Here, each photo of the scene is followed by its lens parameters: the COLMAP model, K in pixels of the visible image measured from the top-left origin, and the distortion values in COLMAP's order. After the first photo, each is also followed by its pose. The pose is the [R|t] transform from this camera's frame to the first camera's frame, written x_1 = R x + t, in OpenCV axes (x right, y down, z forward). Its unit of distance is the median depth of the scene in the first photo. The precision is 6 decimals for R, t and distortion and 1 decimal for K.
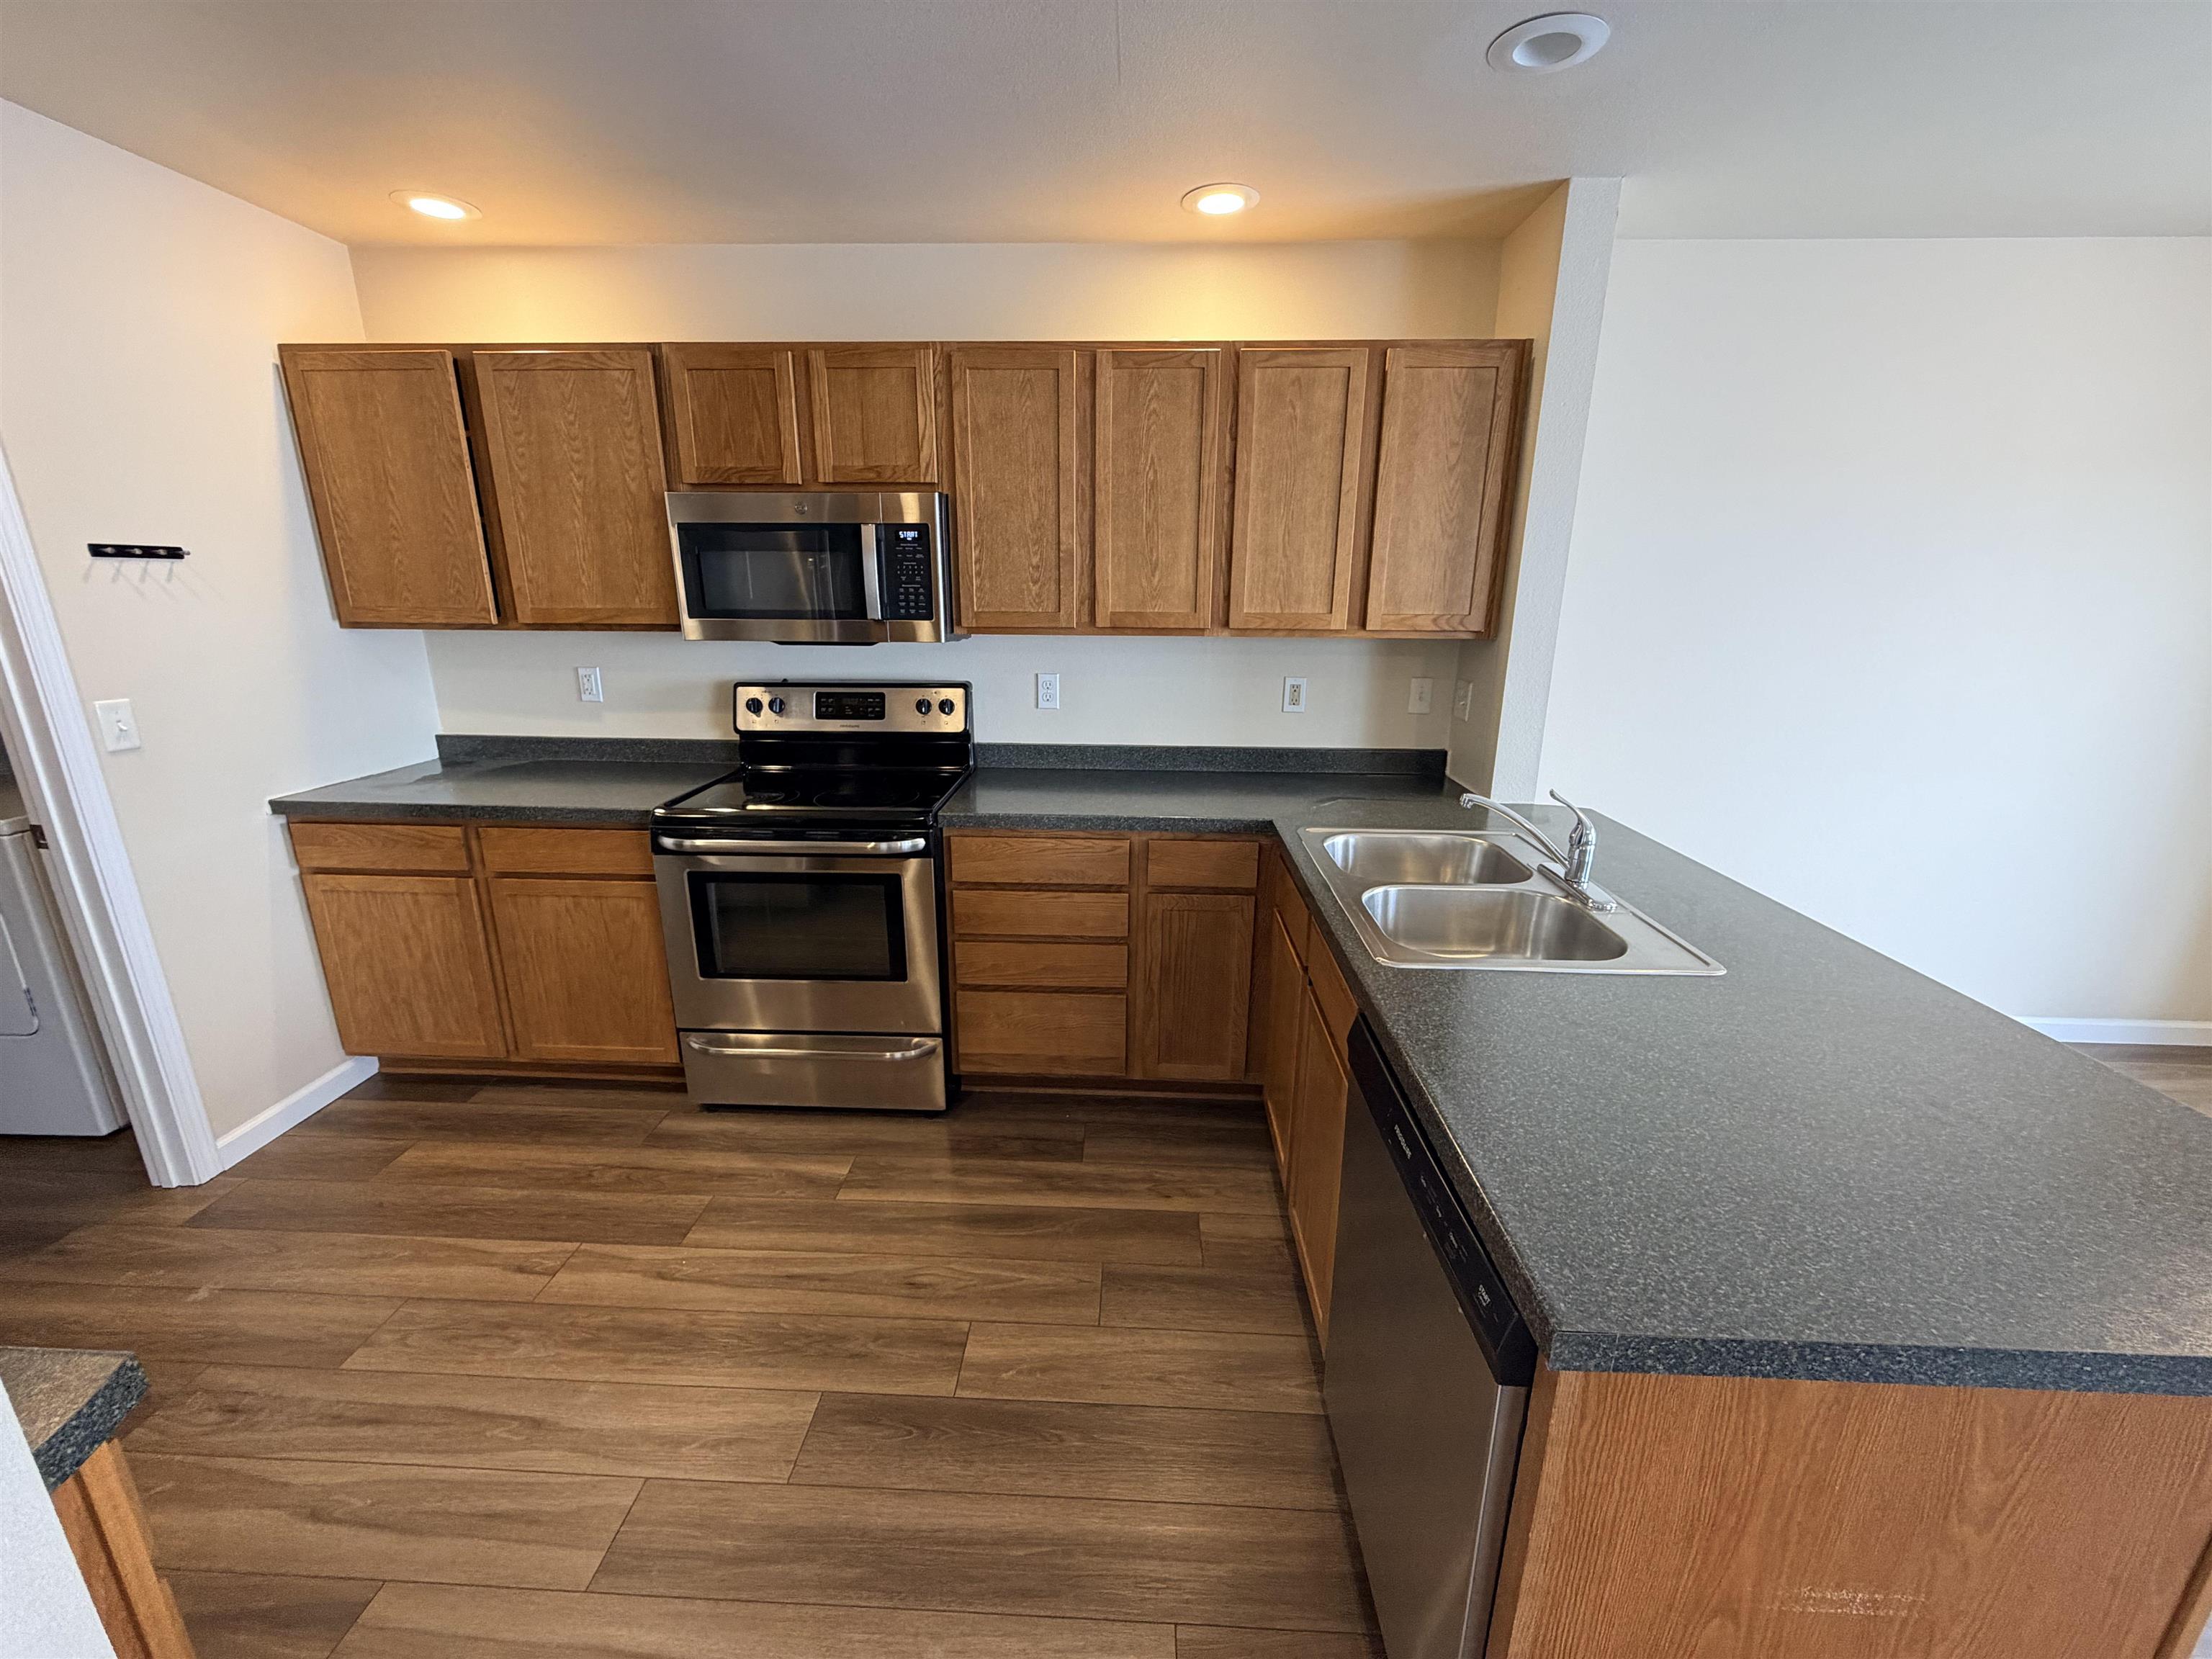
lens RADIAL K [[881.9, 0, 1099.0], [0, 881.9, 830.1], [0, 0, 1]] dist [0.000610, -0.000294]
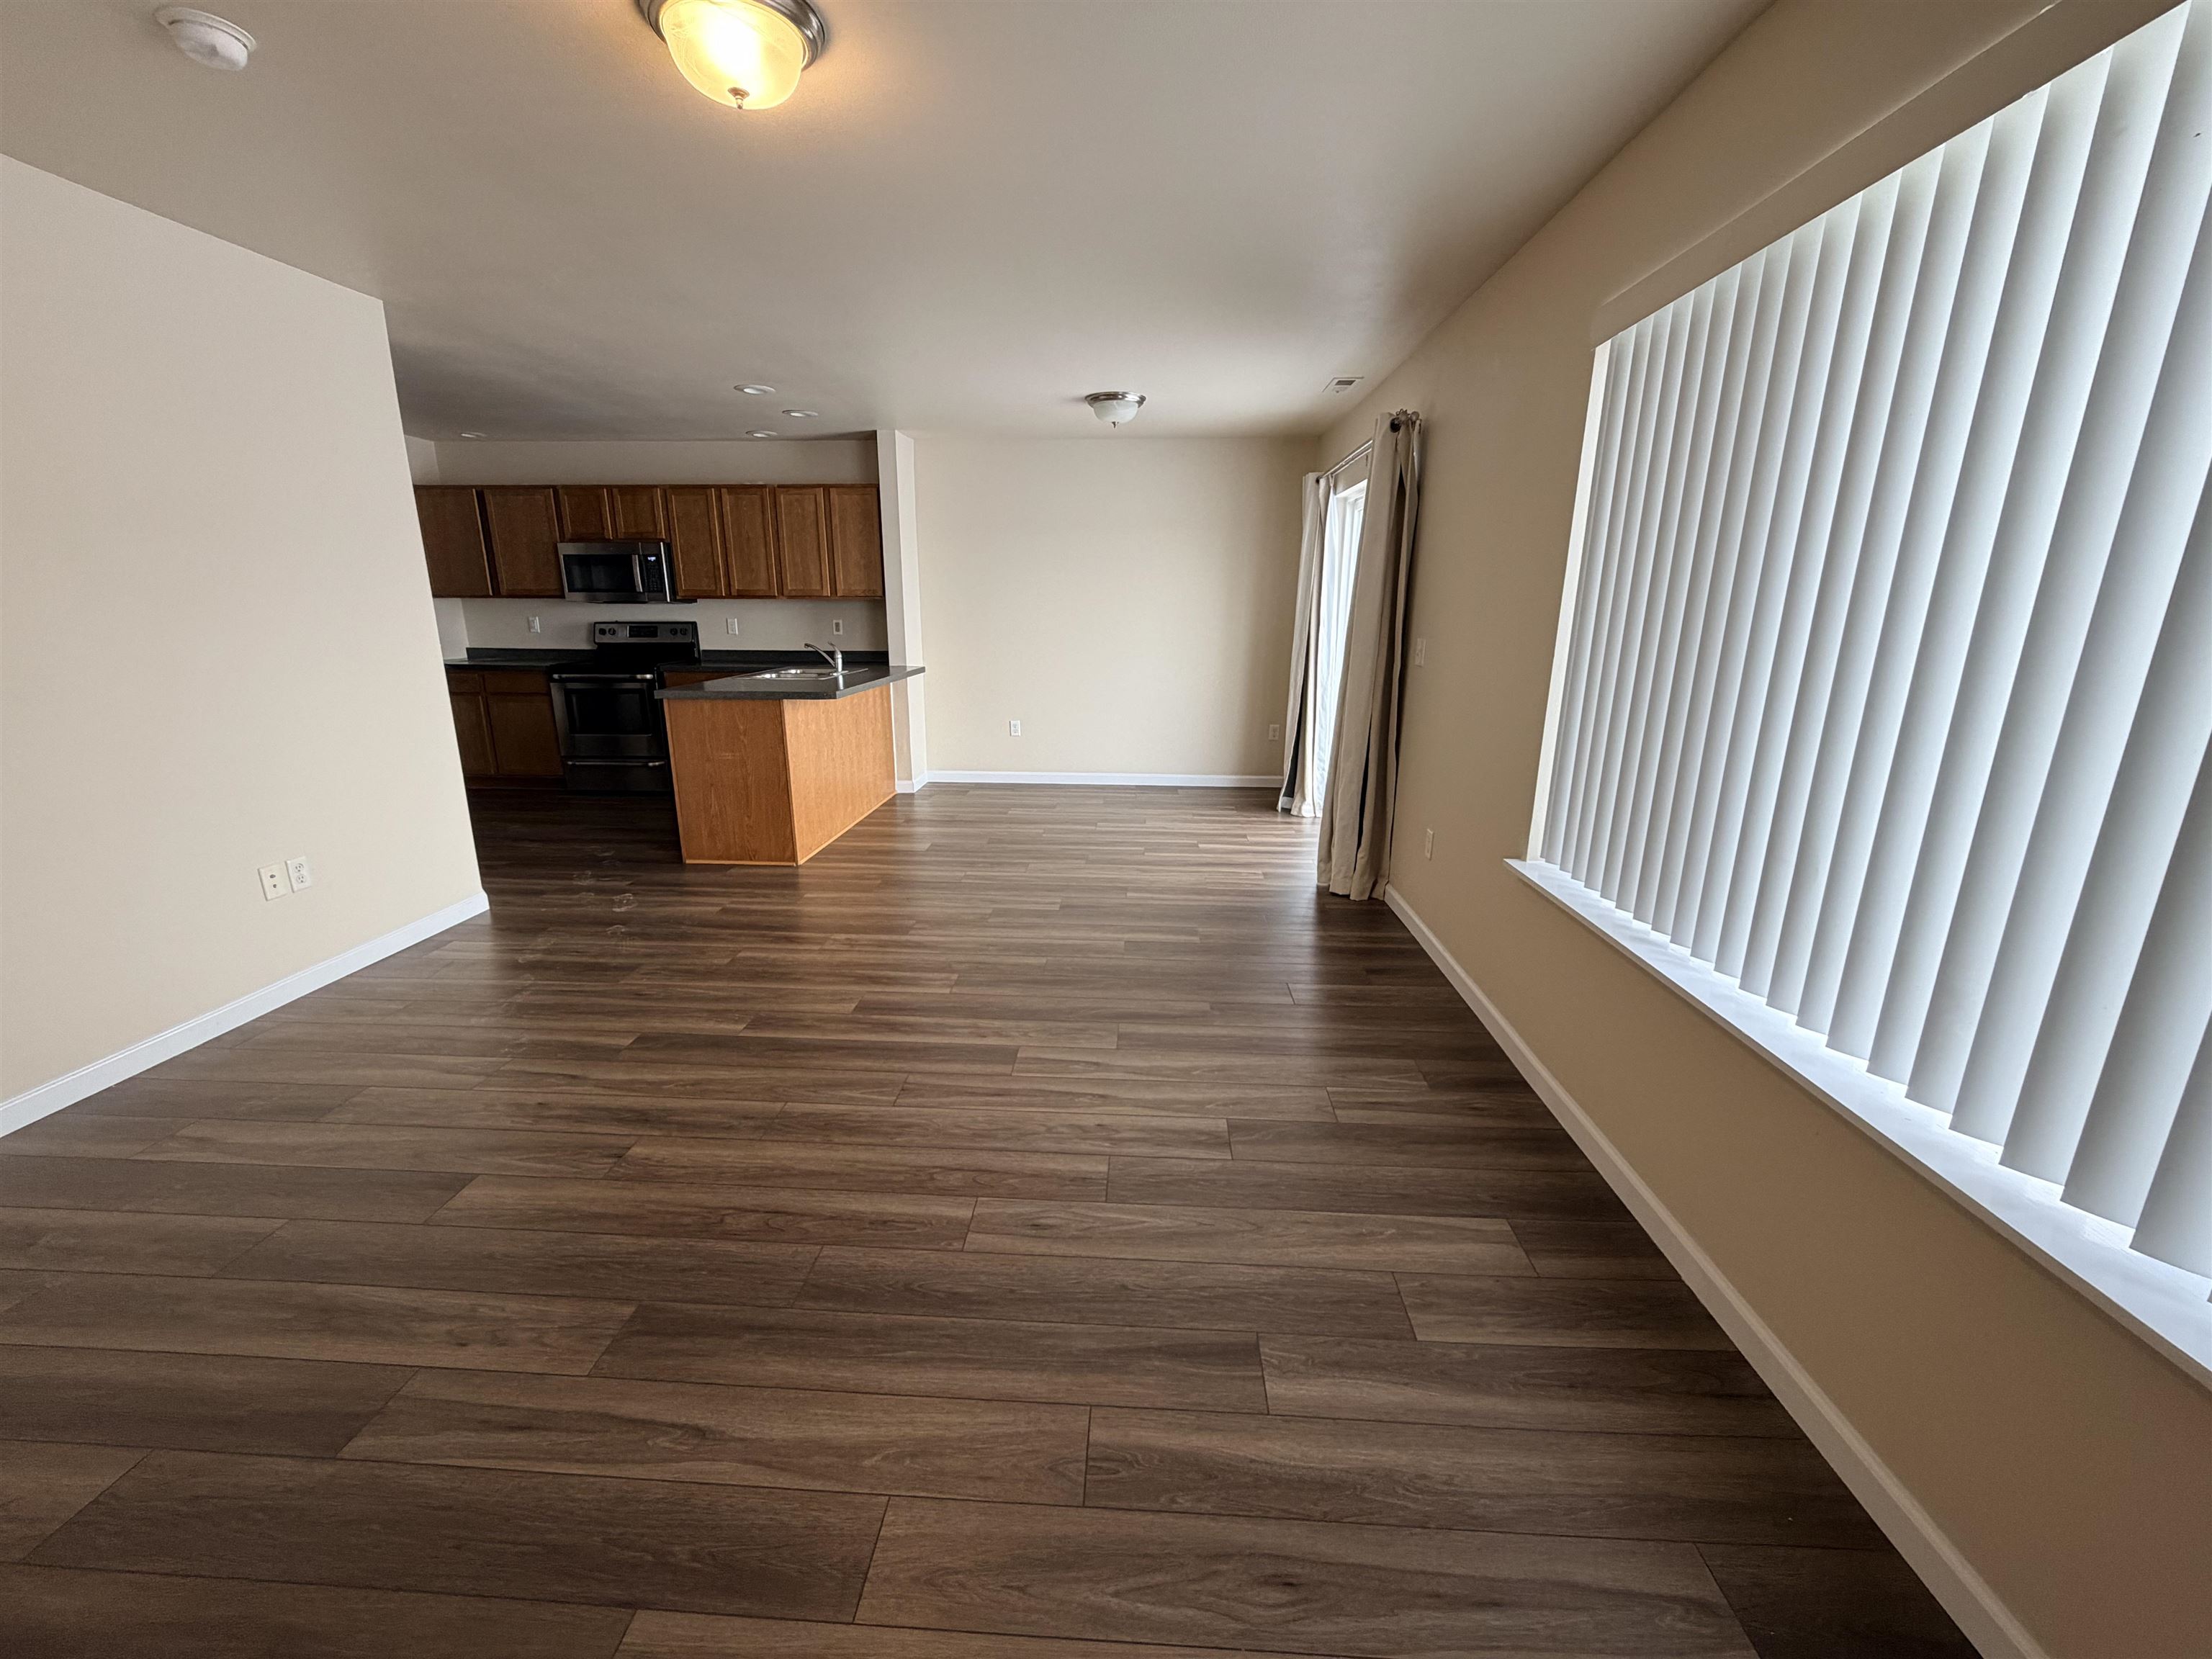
lens RADIAL K [[881.9, 0, 1099.0], [0, 881.9, 830.1], [0, 0, 1]] dist [0.000610, -0.000294]
pose [[0.999879, 0.001615, -0.015459, 1.104465], [-0.001867, 0.999865, -0.016295, 0.483501], [0.015431, 0.016322, 0.999748, -1.498884]]
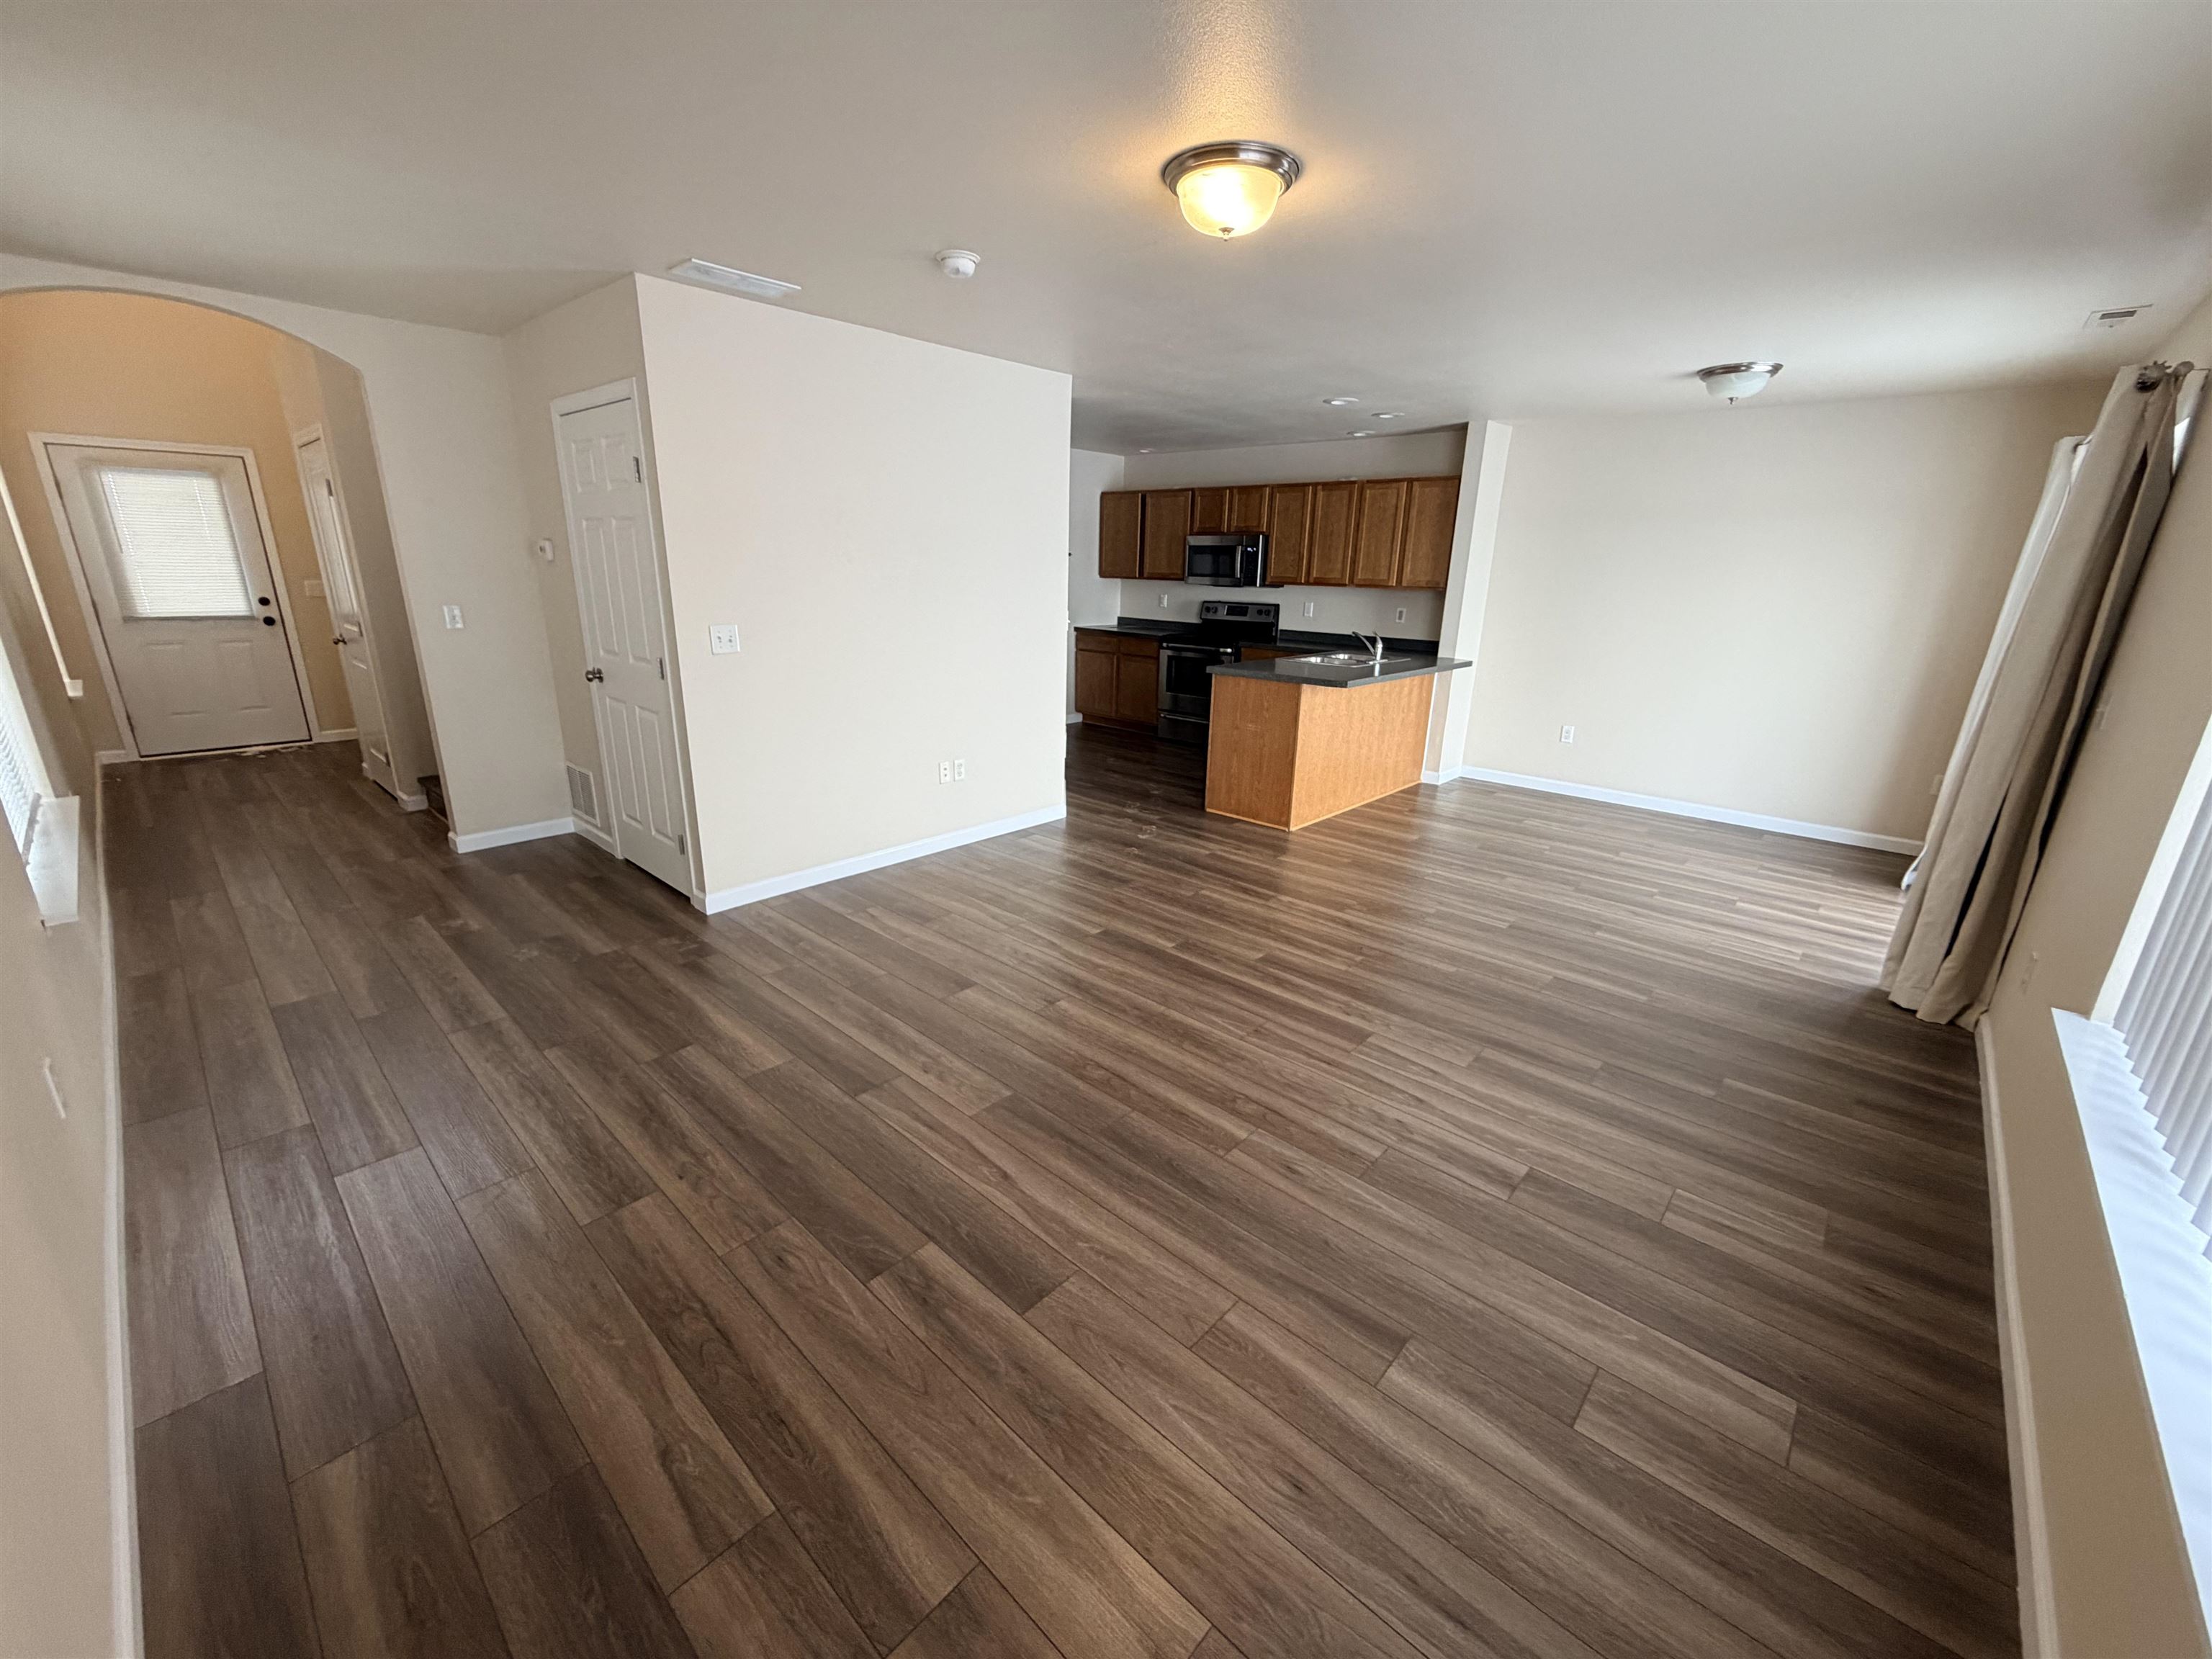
lens RADIAL K [[881.9, 0, 1099.0], [0, 881.9, 830.1], [0, 0, 1]] dist [0.000610, -0.000294]
pose [[0.761576, 0.198706, -0.616862, 1.395550], [-0.189377, 0.978524, 0.081401, 0.440723], [0.619789, 0.054827, 0.782851, -1.570599]]
